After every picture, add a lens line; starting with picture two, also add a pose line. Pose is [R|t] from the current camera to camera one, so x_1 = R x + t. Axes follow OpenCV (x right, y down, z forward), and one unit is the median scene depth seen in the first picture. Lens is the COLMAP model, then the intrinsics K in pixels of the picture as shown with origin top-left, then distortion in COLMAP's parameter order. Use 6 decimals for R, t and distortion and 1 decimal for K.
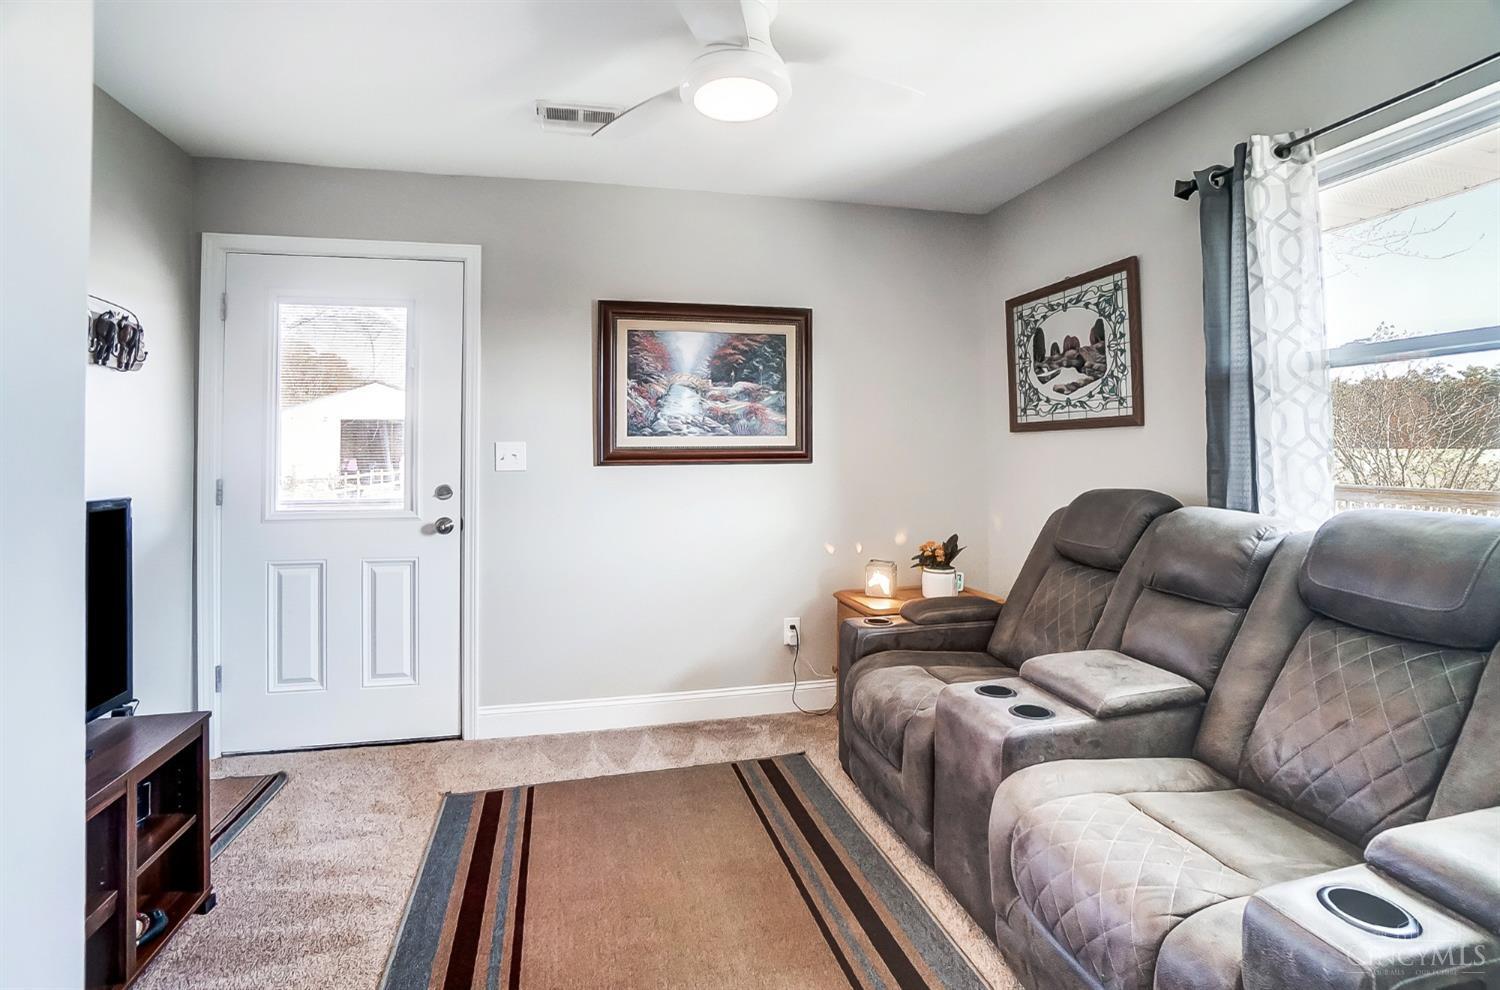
lens RADIAL K [[671.1, 0, 705.1], [0, 671.1, 435.7], [0, 0, 1]] dist [-0.047873, 0.013990]
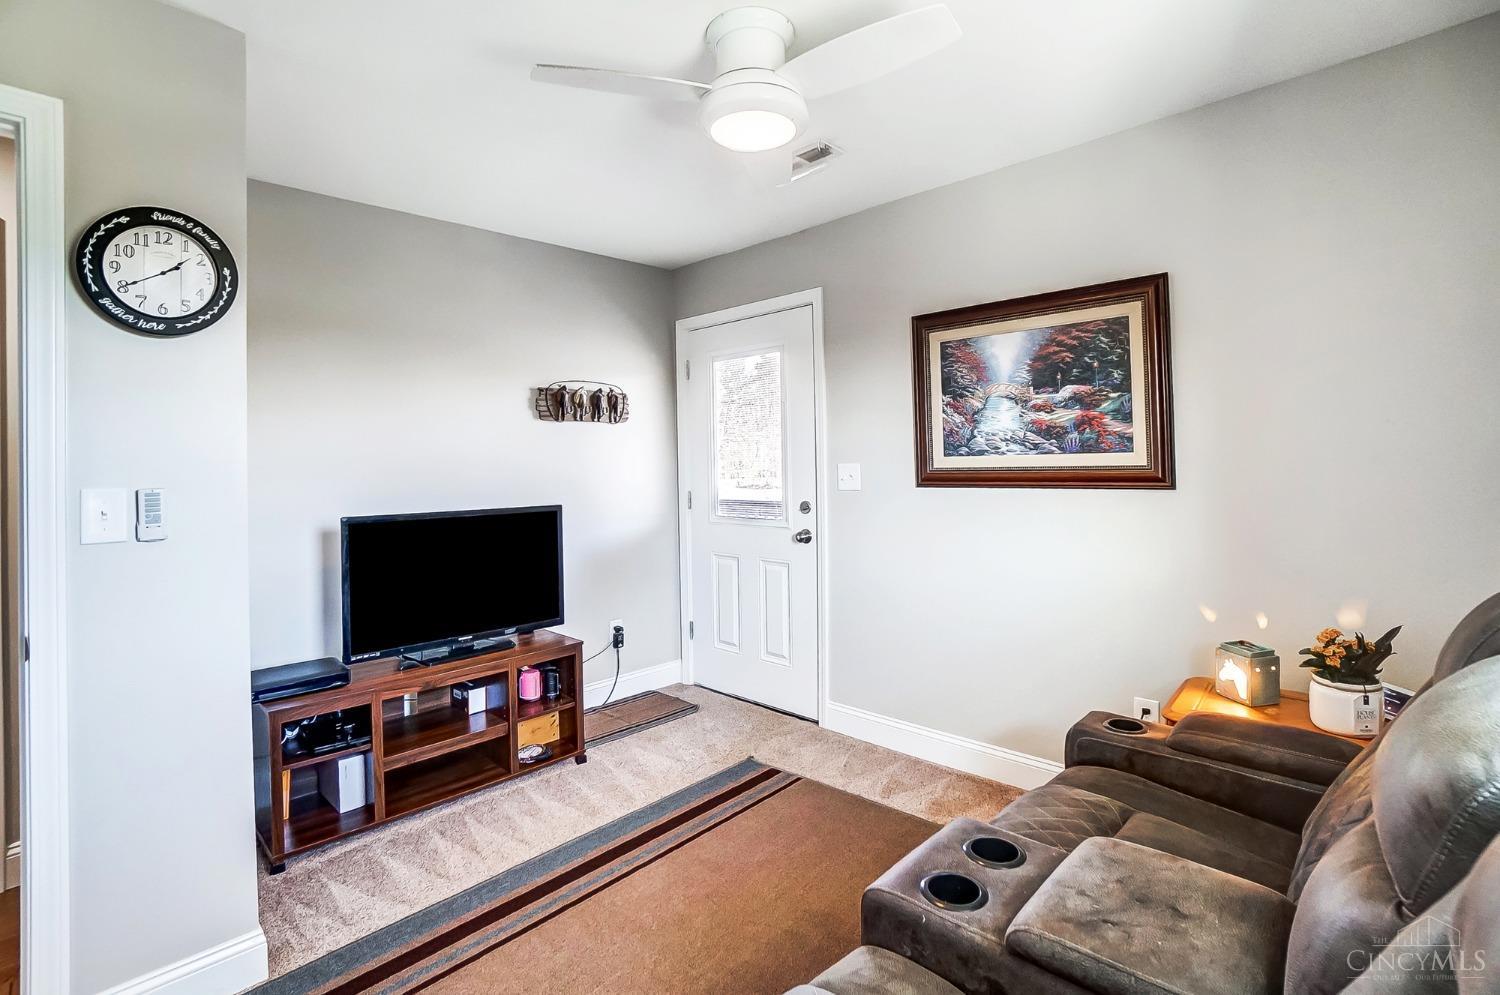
lens RADIAL K [[671.1, 0, 751.3], [0, 671.1, 448.9], [0, 0, 1]] dist [-0.047873, 0.013990]
pose [[0.581447, -0.021104, -0.813310, 0.475838], [0.035498, 0.999370, -0.000553, -0.018117], [0.812809, -0.028549, 0.581830, 0.235000]]
